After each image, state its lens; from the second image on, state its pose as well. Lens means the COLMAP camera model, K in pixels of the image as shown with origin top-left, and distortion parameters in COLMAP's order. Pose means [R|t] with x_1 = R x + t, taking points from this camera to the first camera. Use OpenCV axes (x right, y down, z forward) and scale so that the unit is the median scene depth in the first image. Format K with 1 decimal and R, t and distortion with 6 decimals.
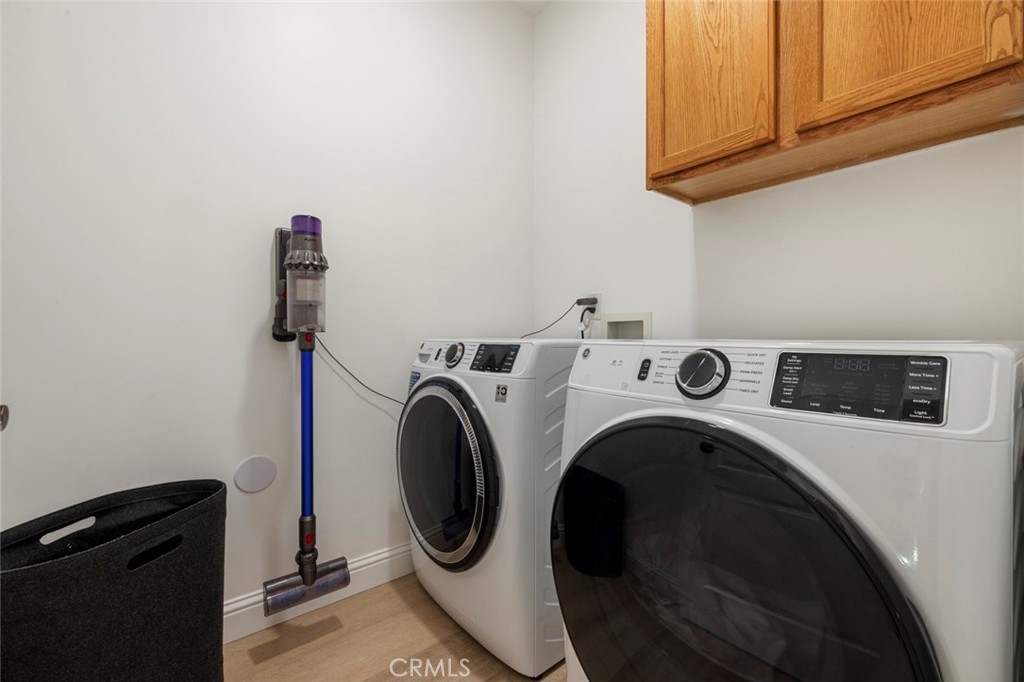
lens RADIAL K [[429.5, 0, 512.6], [0, 429.5, 339.2], [0, 0, 1]] dist [0.000788, 0.000486]
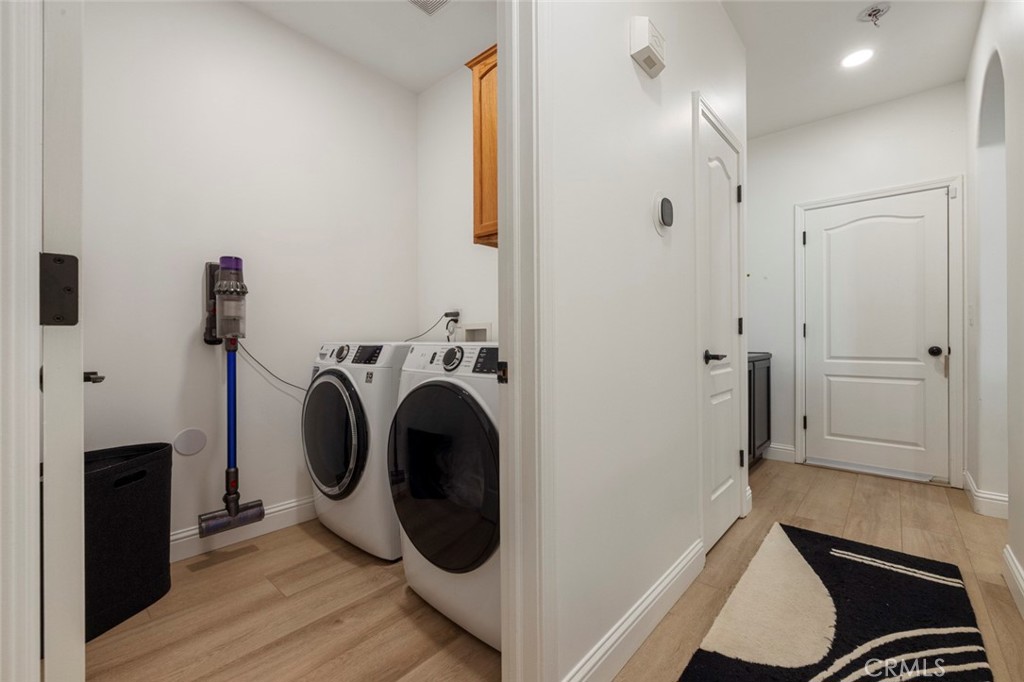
lens RADIAL K [[429.5, 0, 510.5], [0, 429.5, 339.4], [0, 0, 1]] dist [0.000788, 0.000486]
pose [[0.988879, -0.003919, 0.148671, 0.217535], [0.005121, 0.999957, -0.007704, 0.003604], [-0.148635, 0.008380, 0.988857, -0.531696]]
